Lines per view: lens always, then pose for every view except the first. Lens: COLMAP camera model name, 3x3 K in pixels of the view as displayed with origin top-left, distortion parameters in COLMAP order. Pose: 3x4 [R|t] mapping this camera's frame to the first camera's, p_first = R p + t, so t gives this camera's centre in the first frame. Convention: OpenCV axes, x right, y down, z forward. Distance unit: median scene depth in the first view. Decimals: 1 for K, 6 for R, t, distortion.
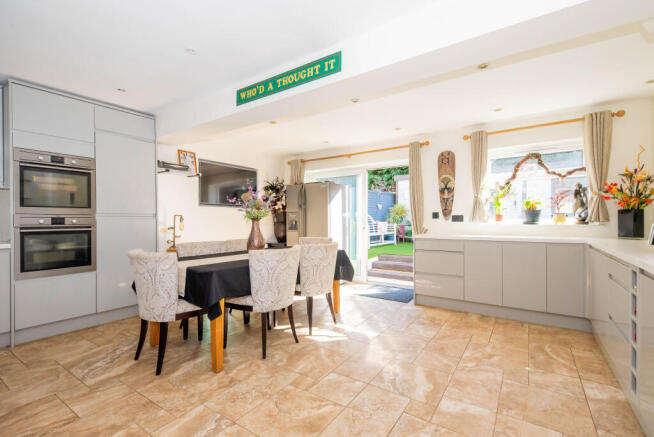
lens RADIAL K [[299.2, 0, 330.3], [0, 299.2, 218.8], [0, 0, 1]] dist [0.002009, -0.000742]
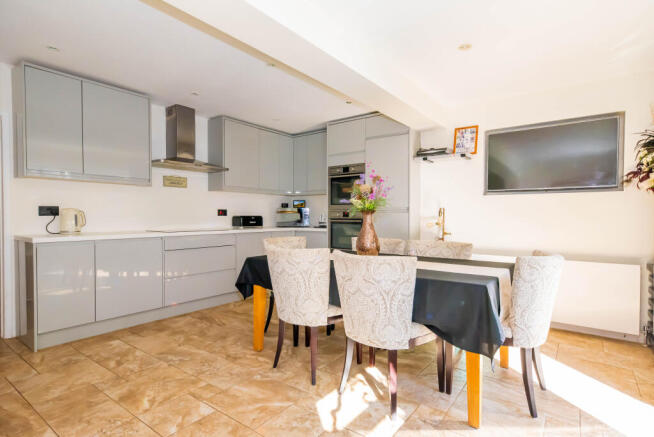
lens RADIAL K [[337.2, 0, 327.3], [0, 337.2, 218.9], [0, 0, 1]] dist [0.017071, -0.002758]
pose [[-0.049502, 0.012076, -0.998701, 0.626376], [0.000111, 0.999927, 0.012086, 0.008818], [0.998774, 0.000487, -0.049500, 0.975320]]
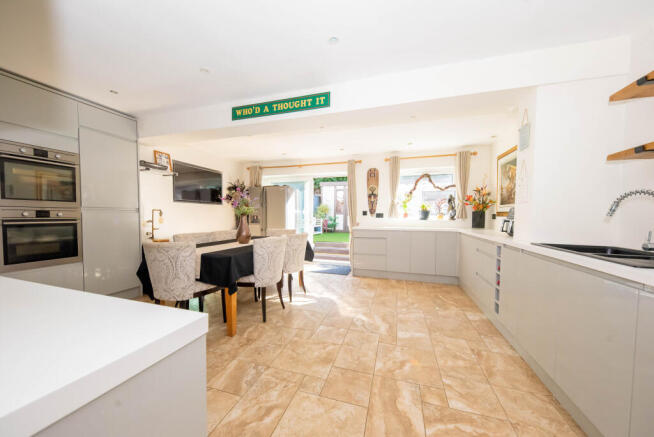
lens RADIAL K [[235.9, 0, 324.2], [0, 235.9, 223.1], [0, 0, 1]] dist [-0.006173, -0.001111]
pose [[0.959320, 0.002248, 0.282313, -0.211539], [-0.012404, 0.999338, 0.034192, 0.000127], [-0.282050, -0.036303, 0.958713, -0.029639]]
